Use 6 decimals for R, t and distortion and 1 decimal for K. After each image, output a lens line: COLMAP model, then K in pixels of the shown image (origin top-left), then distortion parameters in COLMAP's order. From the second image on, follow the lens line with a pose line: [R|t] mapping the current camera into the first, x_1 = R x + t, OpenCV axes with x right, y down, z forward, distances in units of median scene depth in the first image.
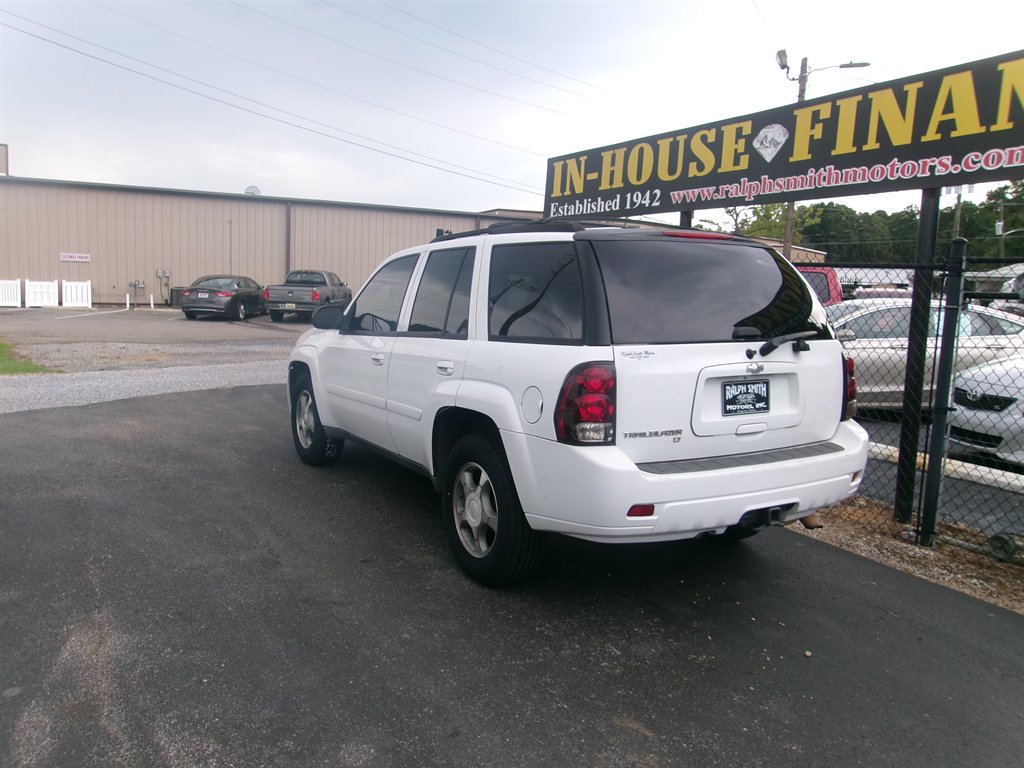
lens RADIAL K [[803.6, 0, 493.0], [0, 803.6, 381.2], [0, 0, 1]] dist [-0.034188, 0.084751]
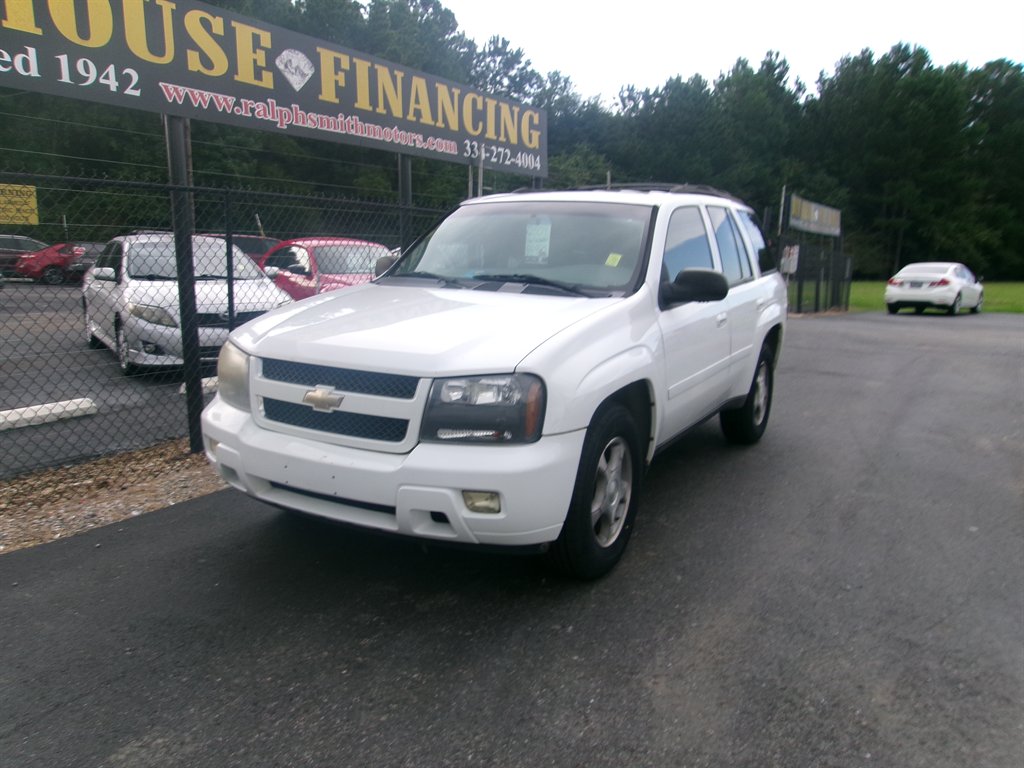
lens RADIAL K [[812.1, 0, 497.3], [0, 812.1, 384.6], [0, 0, 1]] dist [-0.038581, 0.081308]
pose [[-0.495352, -0.184776, 0.848813, -0.733791], [0.072608, 0.964890, 0.252418, -0.186500], [-0.865652, 0.186667, -0.464544, 1.485882]]
